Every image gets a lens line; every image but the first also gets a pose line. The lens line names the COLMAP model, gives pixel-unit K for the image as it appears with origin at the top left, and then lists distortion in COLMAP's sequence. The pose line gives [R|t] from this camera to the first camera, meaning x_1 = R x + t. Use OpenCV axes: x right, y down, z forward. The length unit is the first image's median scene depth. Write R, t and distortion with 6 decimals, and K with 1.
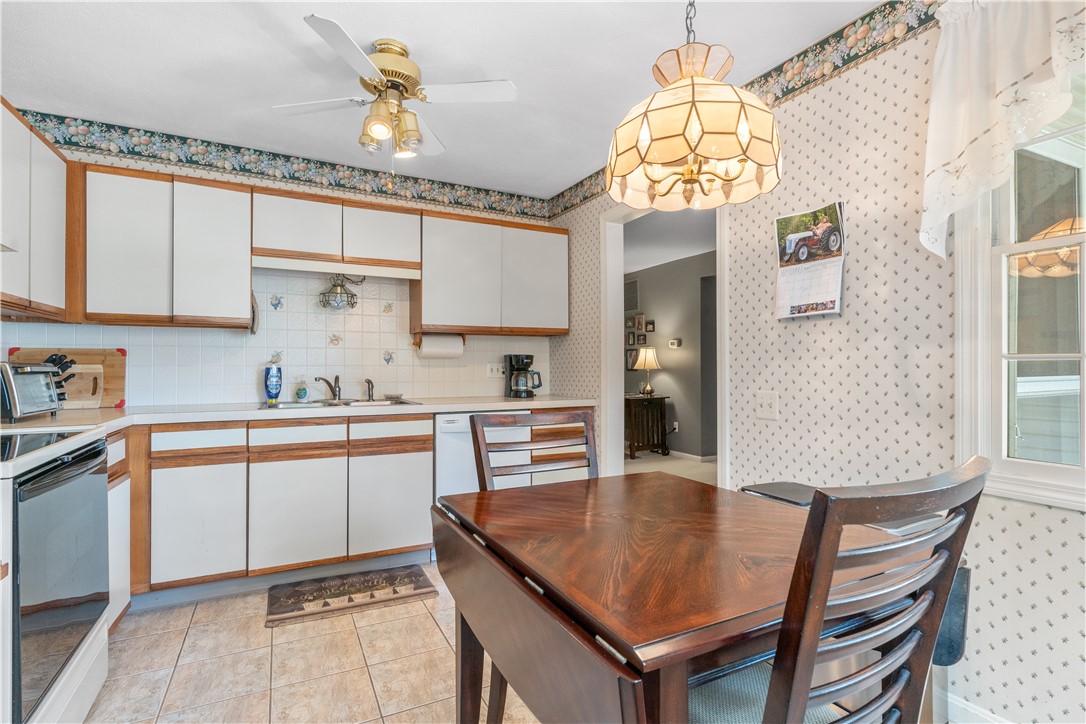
lens RADIAL K [[521.1, 0, 543.8], [0, 521.1, 365.0], [0, 0, 1]] dist [0.002483, -0.000201]
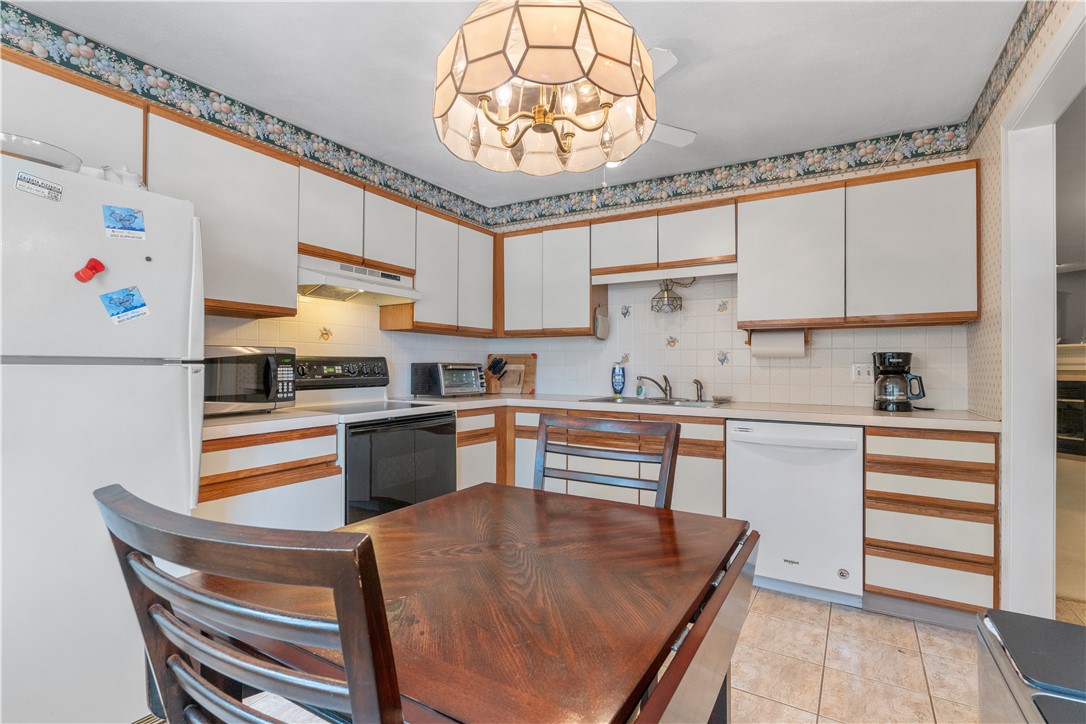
lens RADIAL K [[521.1, 0, 538.0], [0, 521.1, 360.0], [0, 0, 1]] dist [0.002483, -0.000201]
pose [[0.523125, -0.003530, -0.852248, 0.374202], [-0.000650, 0.999989, -0.004541, -0.005876], [0.852255, 0.002929, 0.523118, 0.223531]]
